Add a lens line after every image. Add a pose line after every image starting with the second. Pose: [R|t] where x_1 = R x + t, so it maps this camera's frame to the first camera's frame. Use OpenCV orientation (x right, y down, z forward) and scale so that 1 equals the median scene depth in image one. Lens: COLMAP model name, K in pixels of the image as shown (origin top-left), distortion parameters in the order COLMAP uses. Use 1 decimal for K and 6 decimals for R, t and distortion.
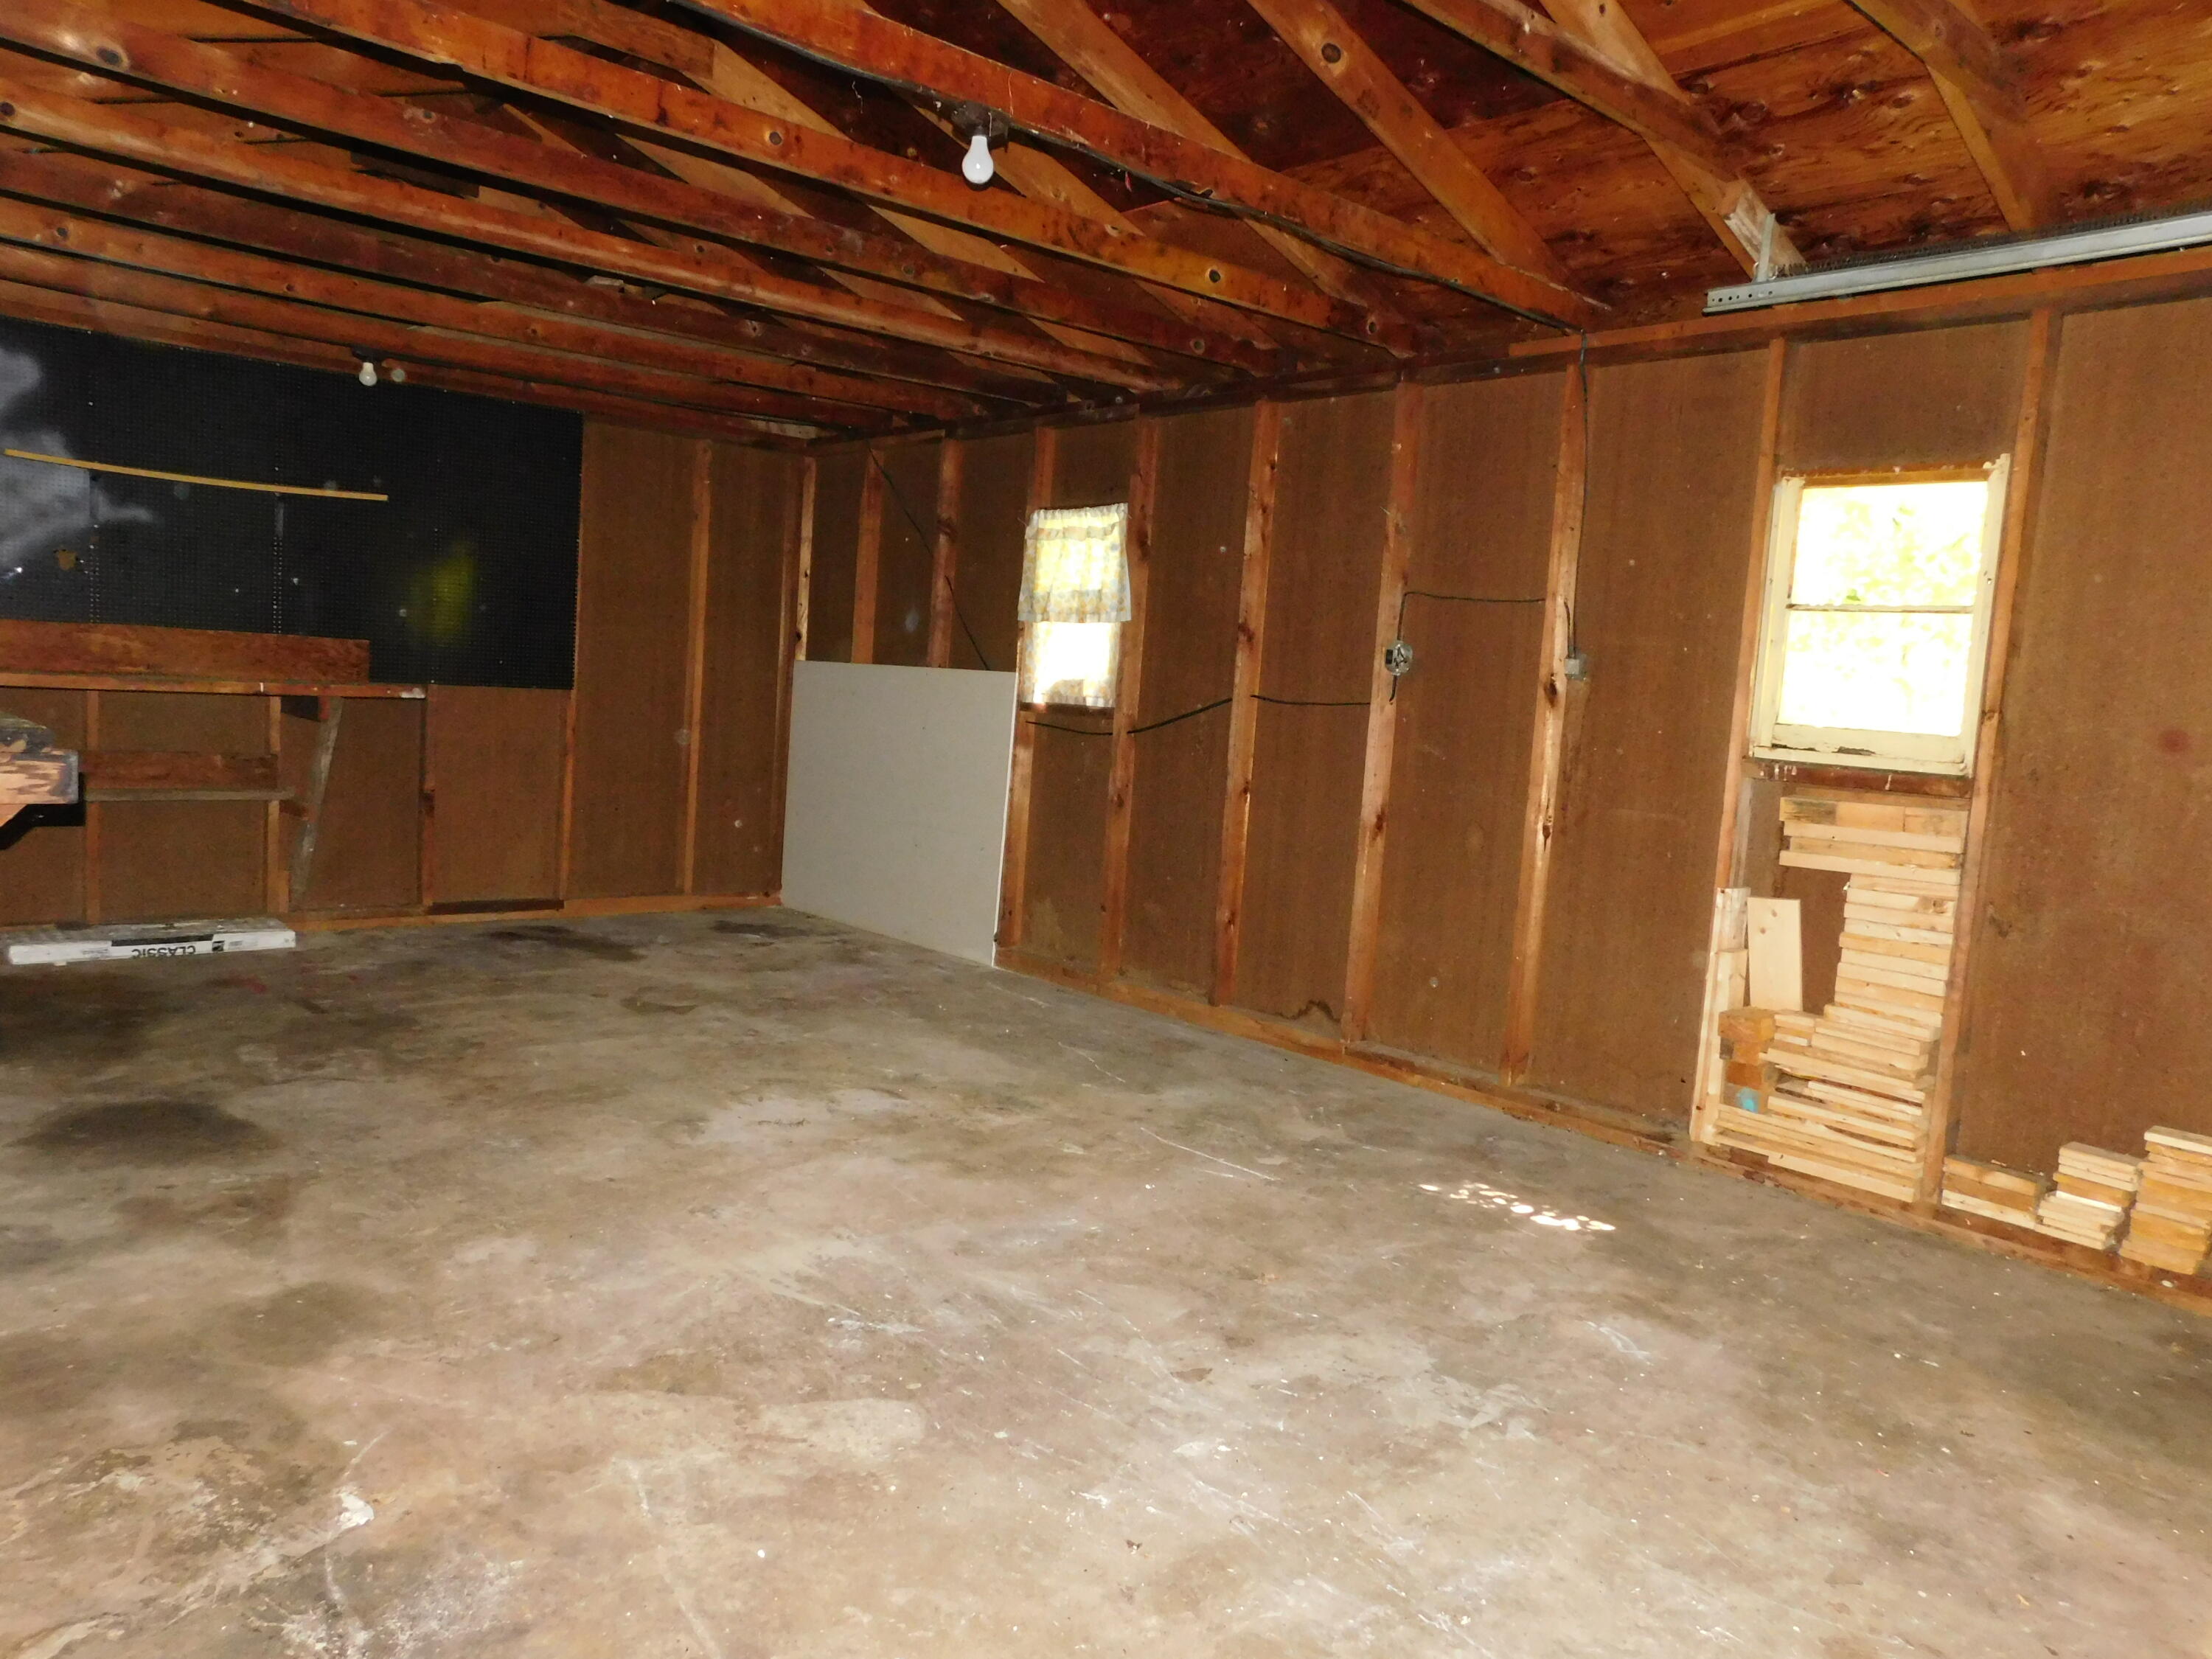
lens RADIAL K [[1570.6, 0, 1087.8], [0, 1570.6, 846.7], [0, 0, 1]] dist [-0.048676, 0.058509]
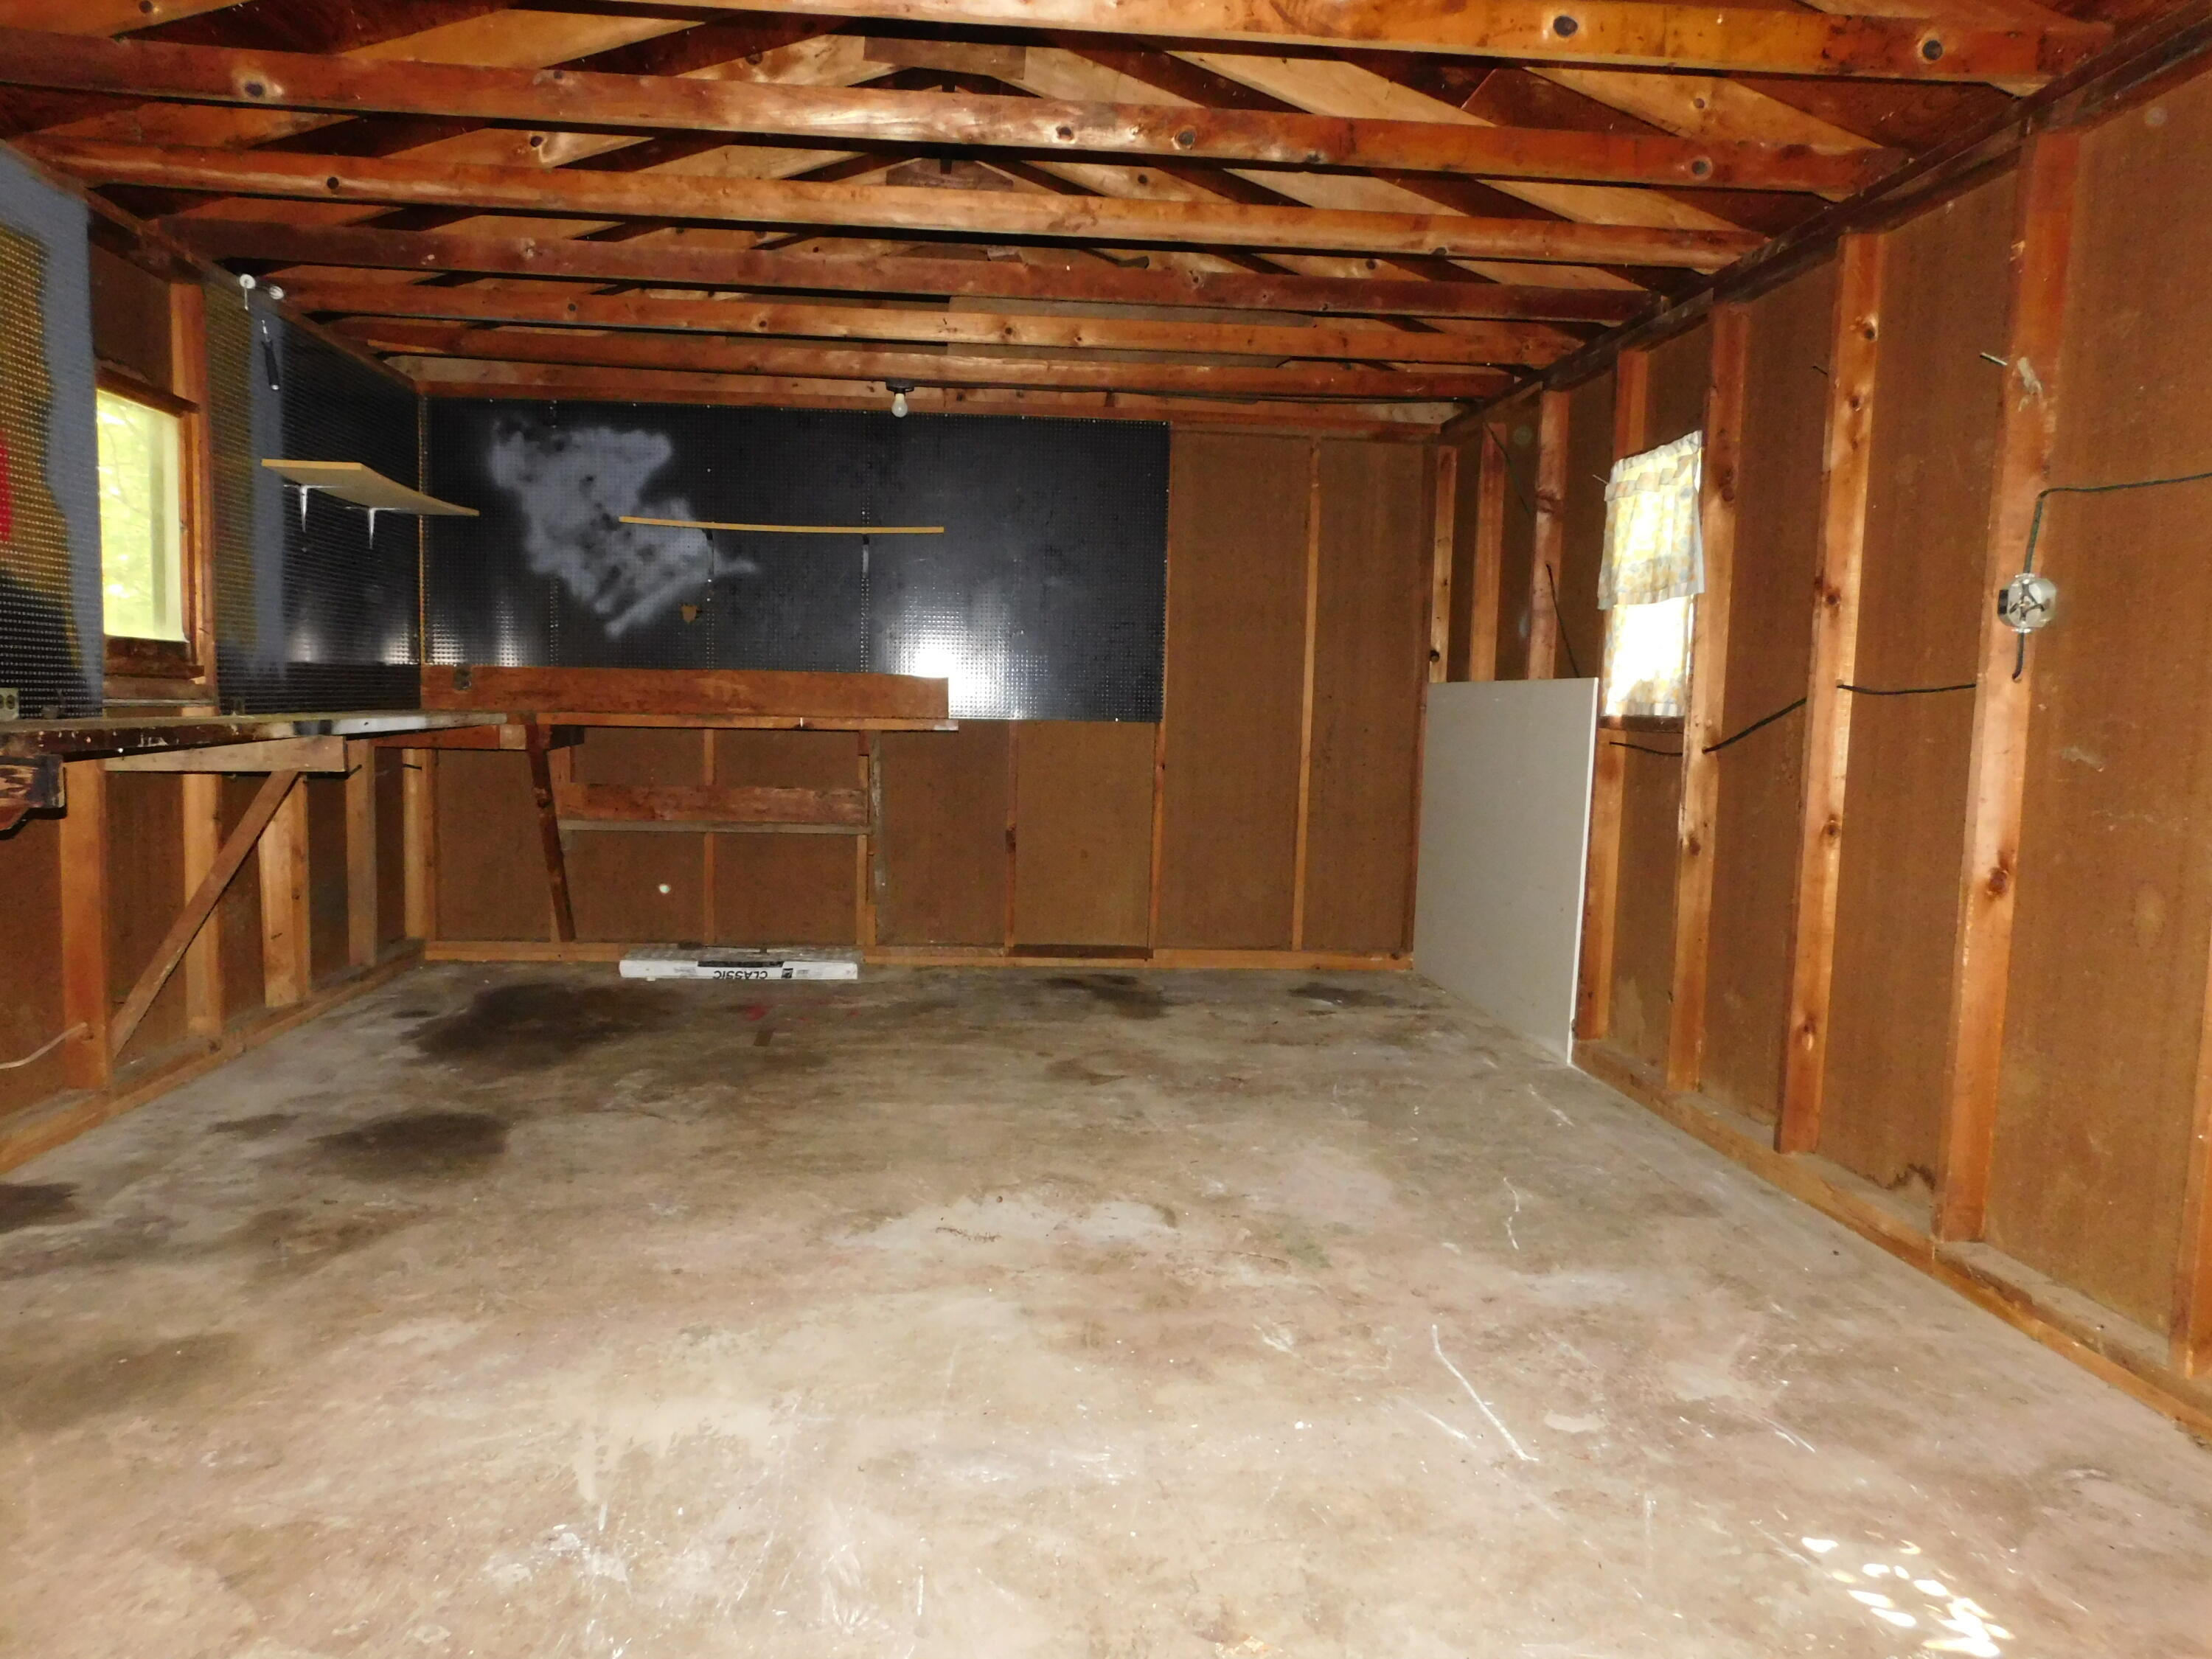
lens RADIAL K [[1570.6, 0, 1088.8], [0, 1570.6, 839.1], [0, 0, 1]] dist [-0.048676, 0.058509]
pose [[0.807706, 0.011085, -0.589482, 0.261013], [-0.037364, 0.998776, -0.032413, 0.000932], [0.588401, 0.048205, 0.807131, 0.321384]]
